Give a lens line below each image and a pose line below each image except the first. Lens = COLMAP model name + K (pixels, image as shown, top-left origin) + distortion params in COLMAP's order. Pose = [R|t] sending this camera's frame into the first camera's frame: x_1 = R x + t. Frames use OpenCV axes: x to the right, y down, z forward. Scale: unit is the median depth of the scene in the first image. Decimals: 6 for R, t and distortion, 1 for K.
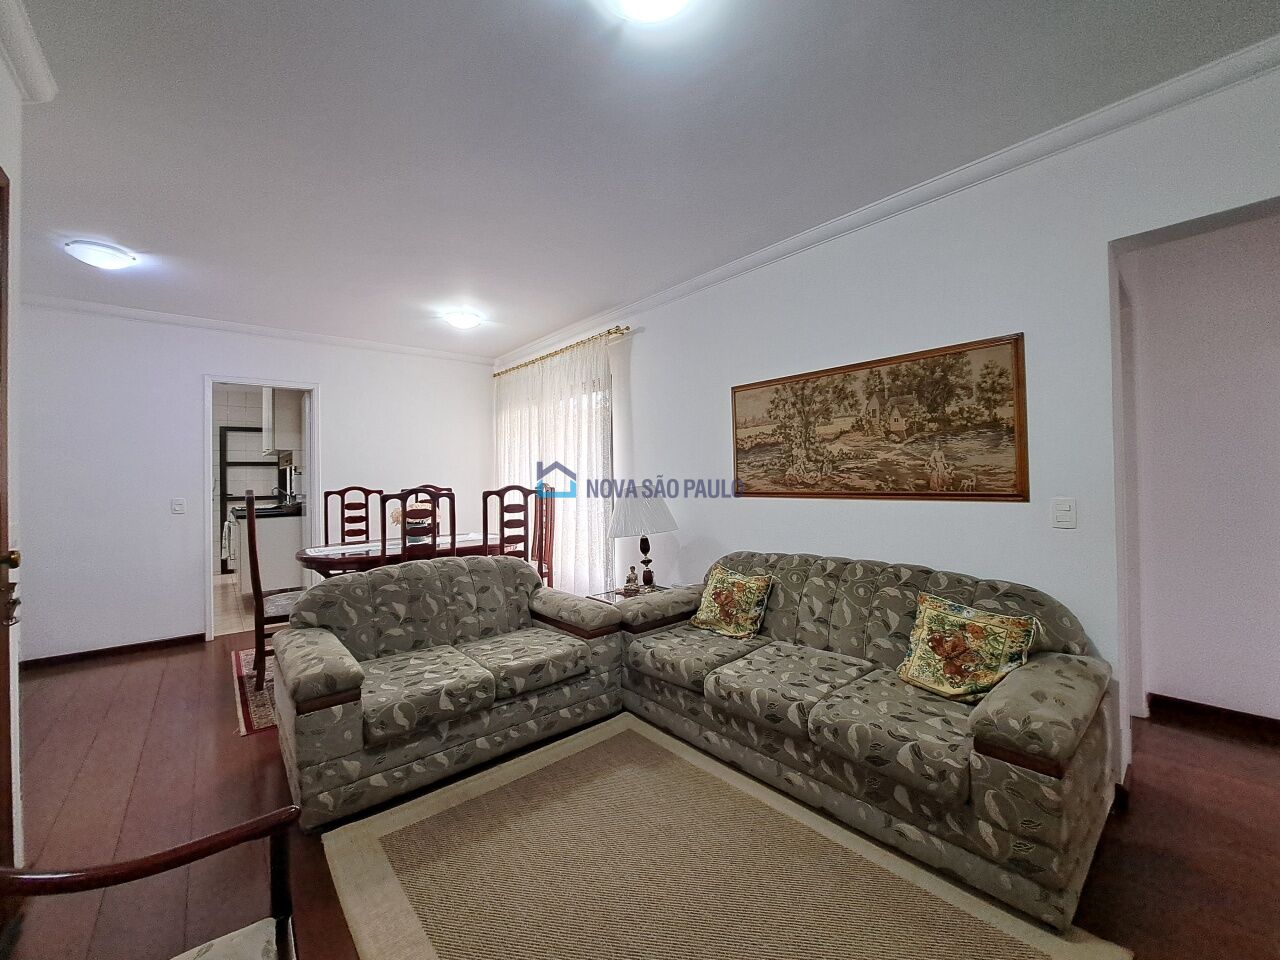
lens RADIAL K [[507.6, 0, 635.8], [0, 507.6, 469.5], [0, 0, 1]] dist [-0.013817, -0.000697]
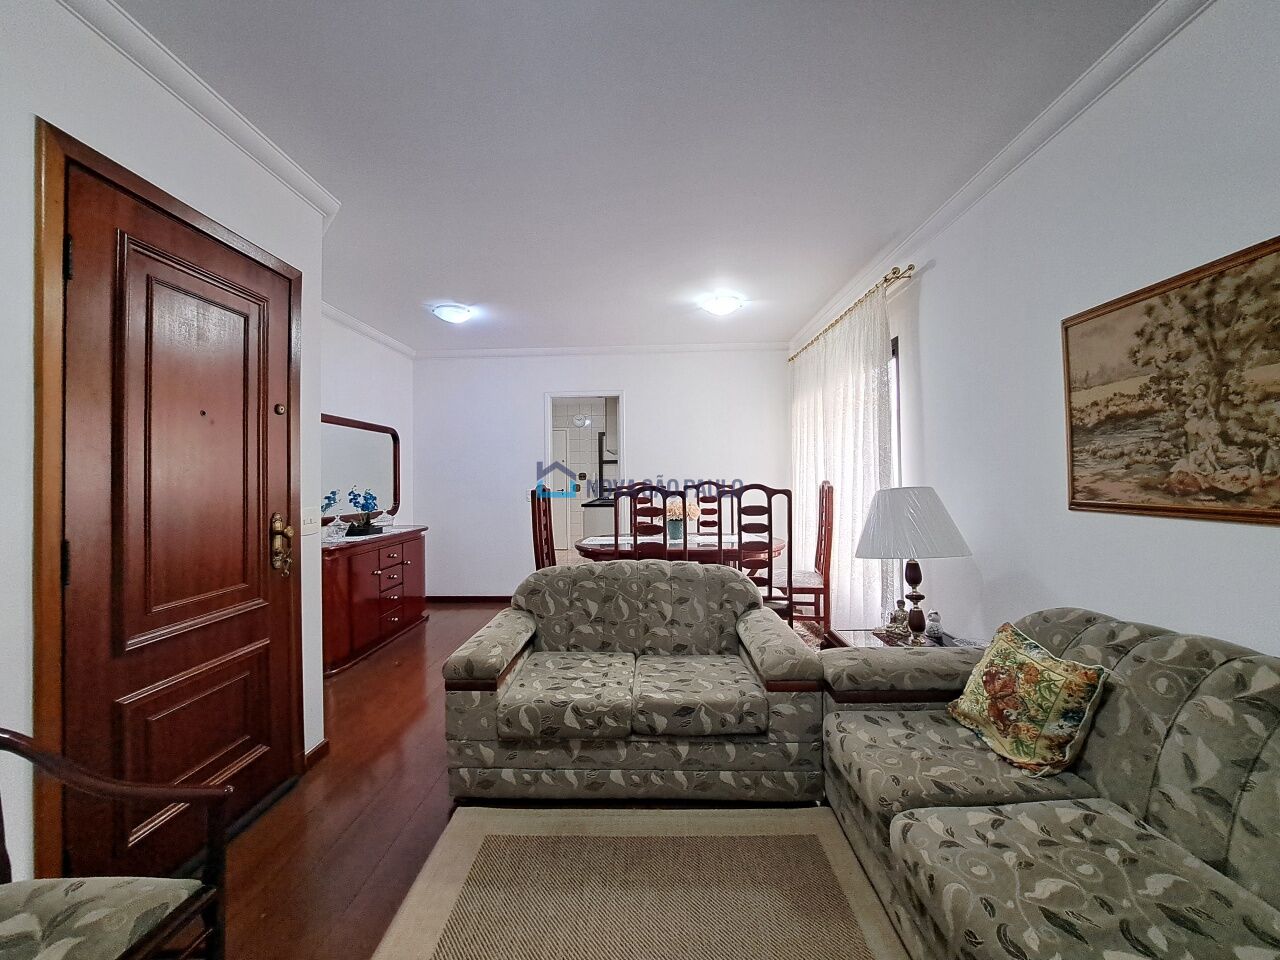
lens RADIAL K [[507.6, 0, 635.8], [0, 507.6, 469.5], [0, 0, 1]] dist [-0.013817, -0.000697]
pose [[0.741768, -0.001988, -0.670653, 0.259441], [0.009379, 0.999929, 0.007410, -0.001922], [0.670591, -0.011787, 0.741734, 0.306992]]
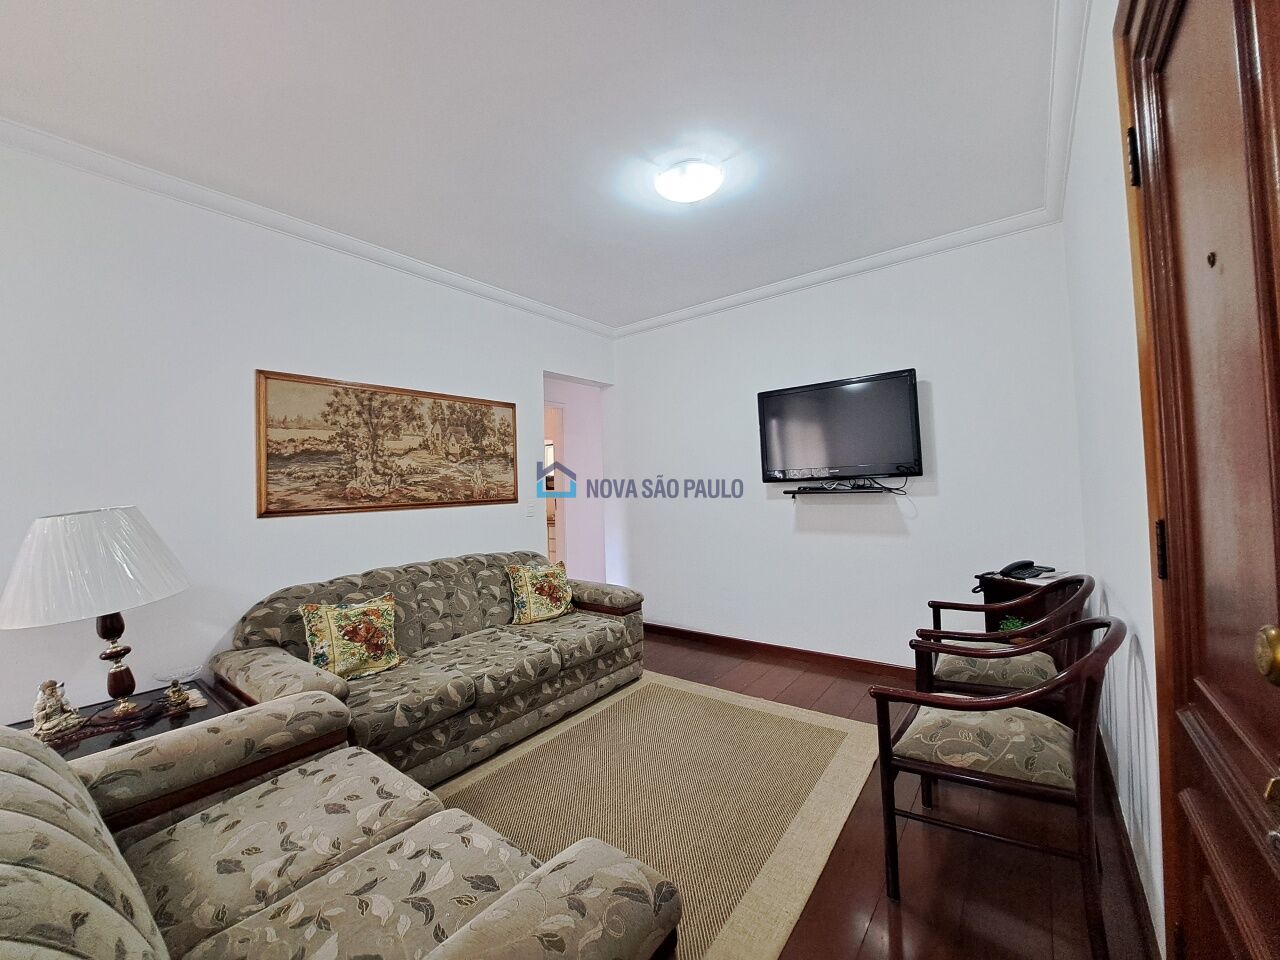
lens RADIAL K [[507.6, 0, 635.8], [0, 507.6, 469.5], [0, 0, 1]] dist [-0.013817, -0.000697]
pose [[-0.208849, 0.056725, 0.976301, -0.773070], [0.019985, 0.998355, -0.053731, 0.040168], [-0.977744, 0.008290, -0.209639, 0.757950]]
